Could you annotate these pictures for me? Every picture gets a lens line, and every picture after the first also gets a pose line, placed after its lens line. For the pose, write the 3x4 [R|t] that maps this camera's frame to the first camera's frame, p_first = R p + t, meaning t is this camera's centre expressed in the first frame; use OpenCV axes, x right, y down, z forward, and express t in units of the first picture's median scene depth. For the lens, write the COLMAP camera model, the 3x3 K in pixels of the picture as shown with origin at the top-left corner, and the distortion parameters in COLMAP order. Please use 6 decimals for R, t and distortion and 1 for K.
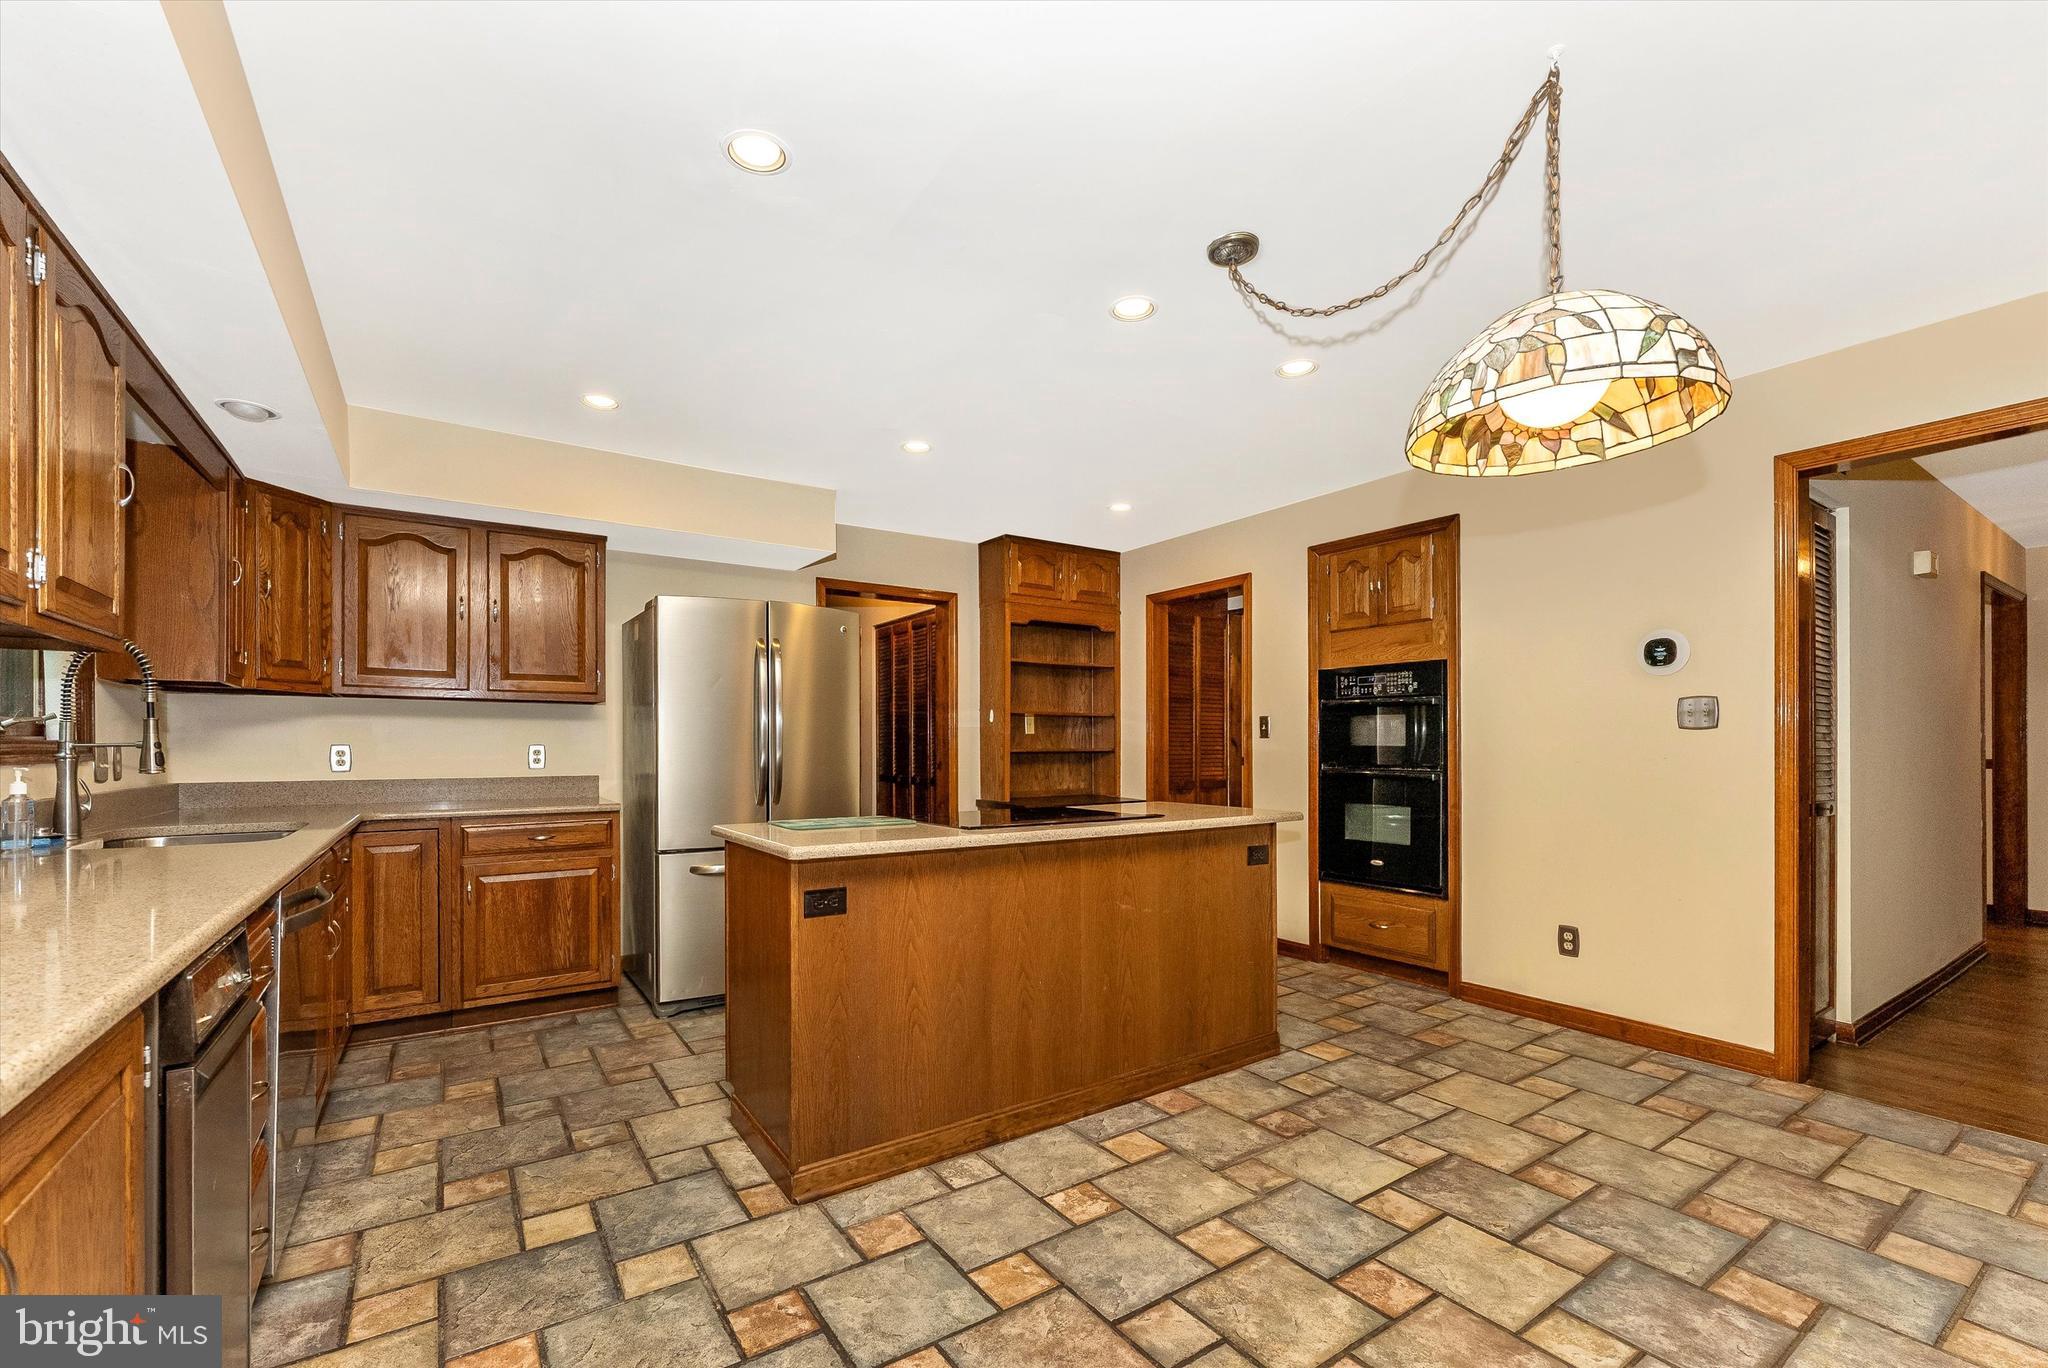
lens RADIAL K [[856.0, 0, 1102.9], [0, 856.0, 729.3], [0, 0, 1]] dist [0.003959, 0.000611]
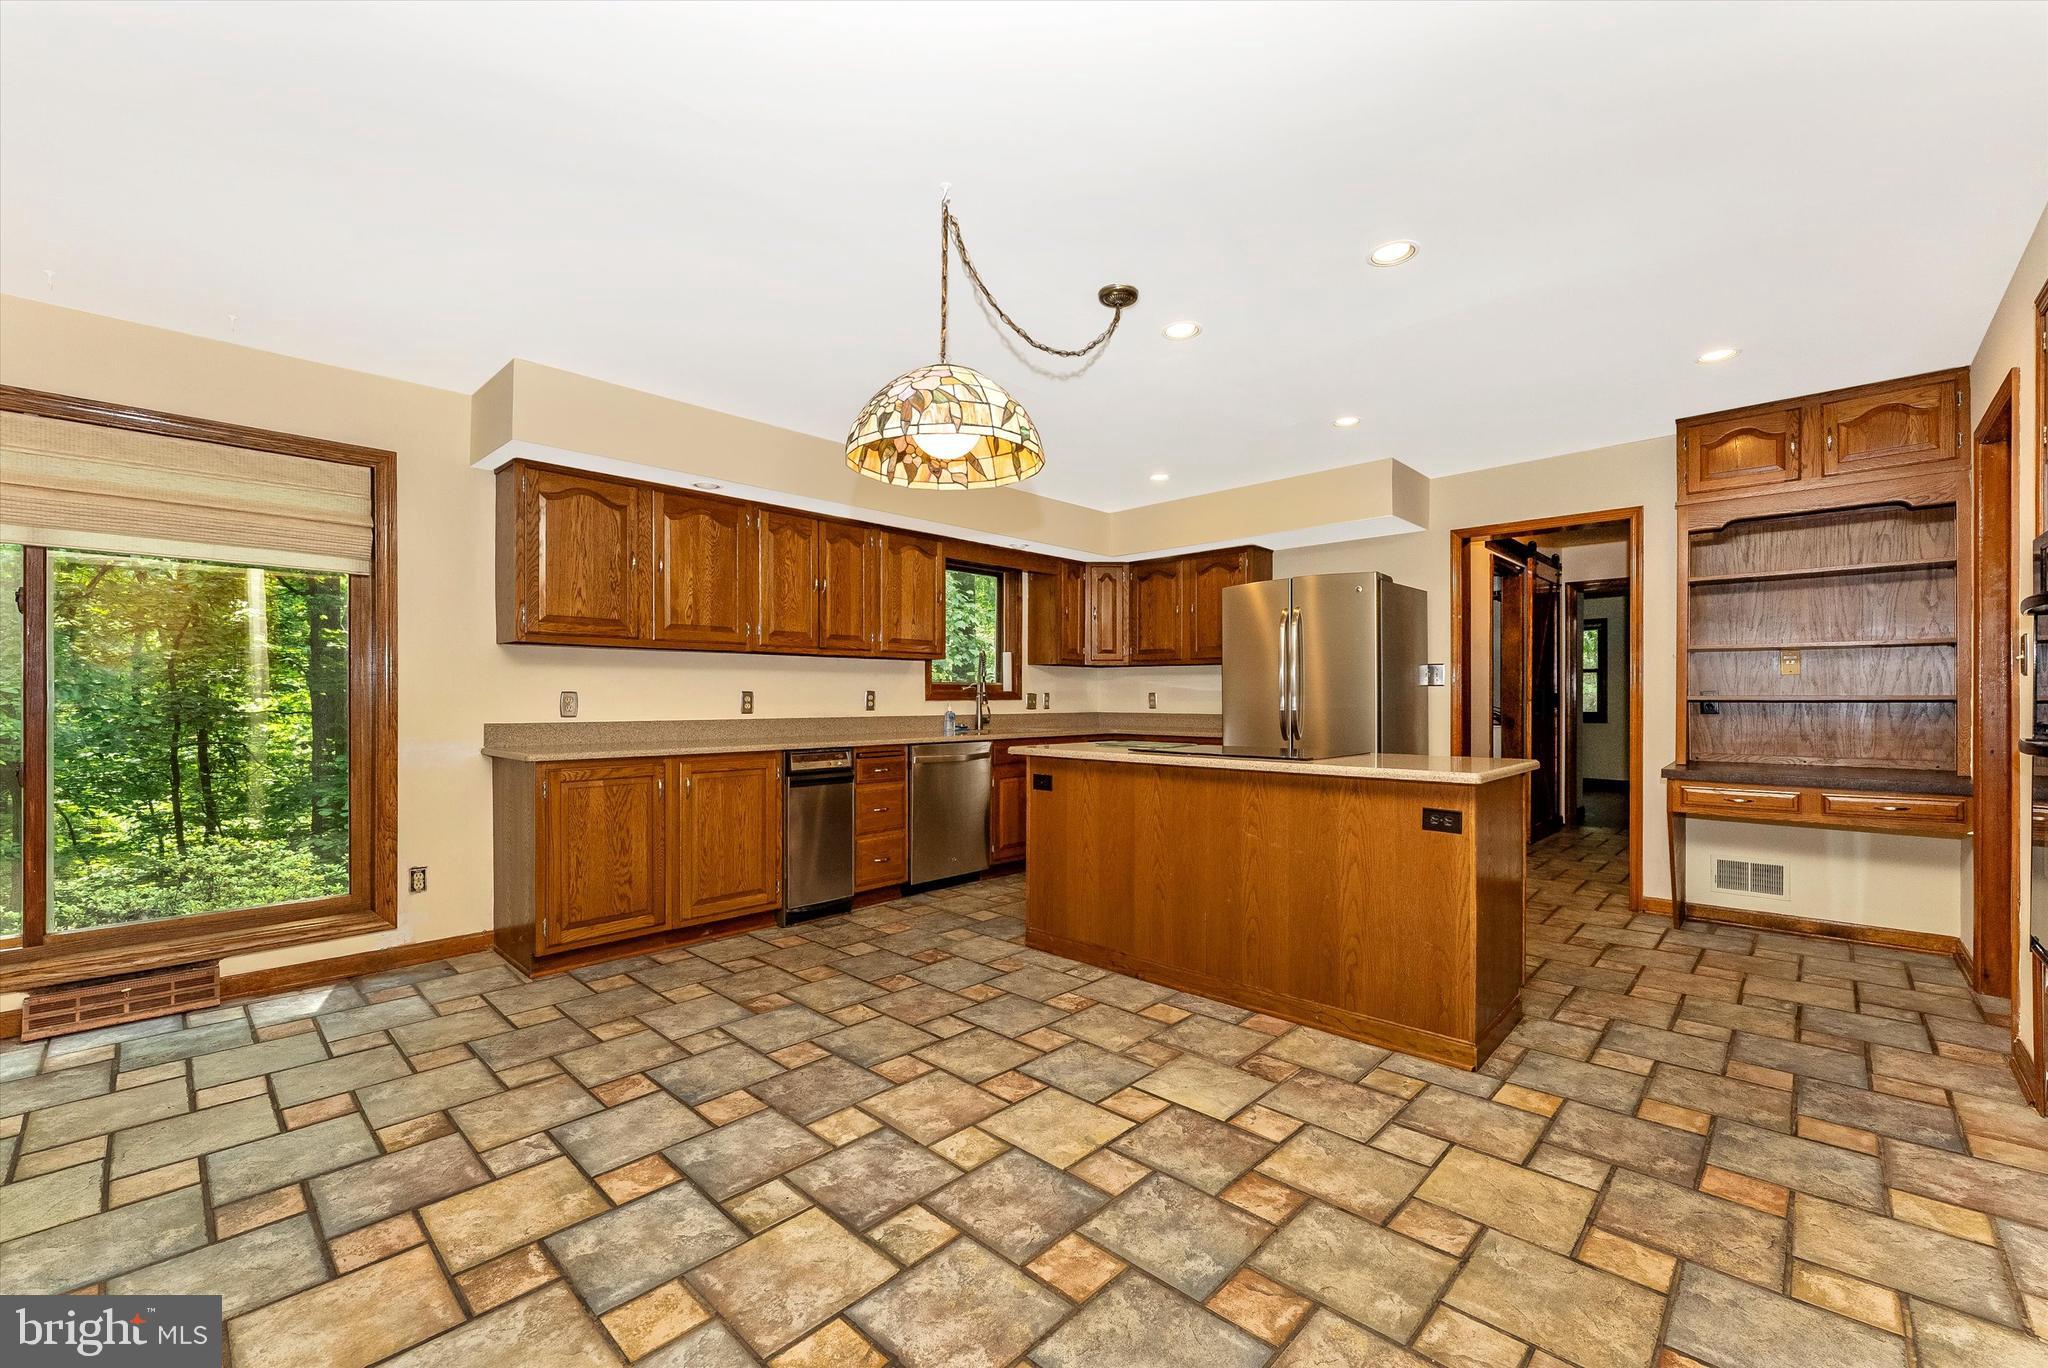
lens RADIAL K [[856.0, 0, 979.8], [0, 856.0, 691.0], [0, 0, 1]] dist [0.003959, 0.000611]
pose [[0.153307, -0.004636, -0.988168, 0.968181], [0.016971, 0.999854, -0.002058, 0.012948], [0.988033, -0.016455, 0.153363, 0.434022]]
